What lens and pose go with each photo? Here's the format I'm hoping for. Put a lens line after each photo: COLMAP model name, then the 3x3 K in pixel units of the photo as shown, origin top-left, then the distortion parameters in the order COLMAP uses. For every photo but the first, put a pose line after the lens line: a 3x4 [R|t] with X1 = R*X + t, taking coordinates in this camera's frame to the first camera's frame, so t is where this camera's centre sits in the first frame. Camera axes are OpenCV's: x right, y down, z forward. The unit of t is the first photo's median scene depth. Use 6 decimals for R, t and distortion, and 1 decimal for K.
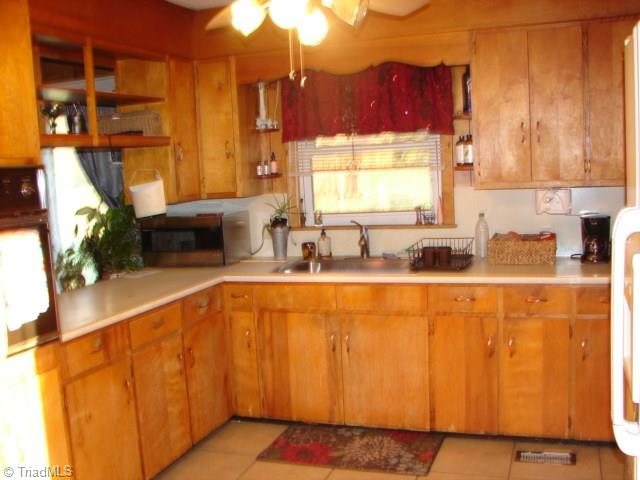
lens RADIAL K [[700.8, 0, 320.0], [0, 700.8, 240.0], [0, 0, 1]] dist [-0.226014, 0.267395]
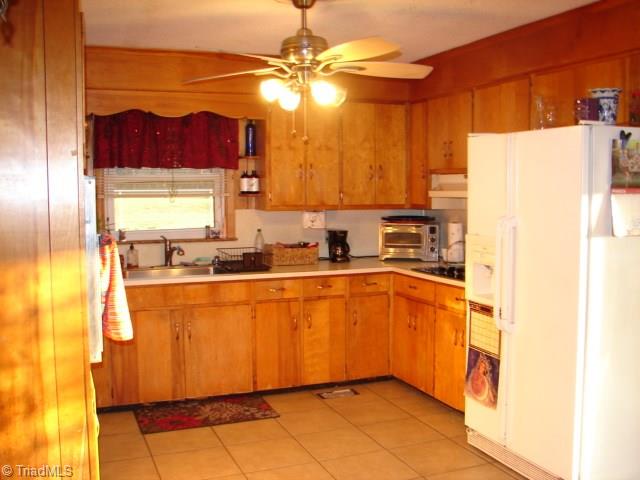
lens RADIAL K [[700.8, 0, 320.0], [0, 700.8, 240.0], [0, 0, 1]] dist [-0.226014, 0.267395]
pose [[0.752441, -0.004873, 0.658642, -0.608021], [0.038373, 0.998598, -0.036450, 0.038295], [-0.657541, 0.052700, 0.751573, -0.102305]]
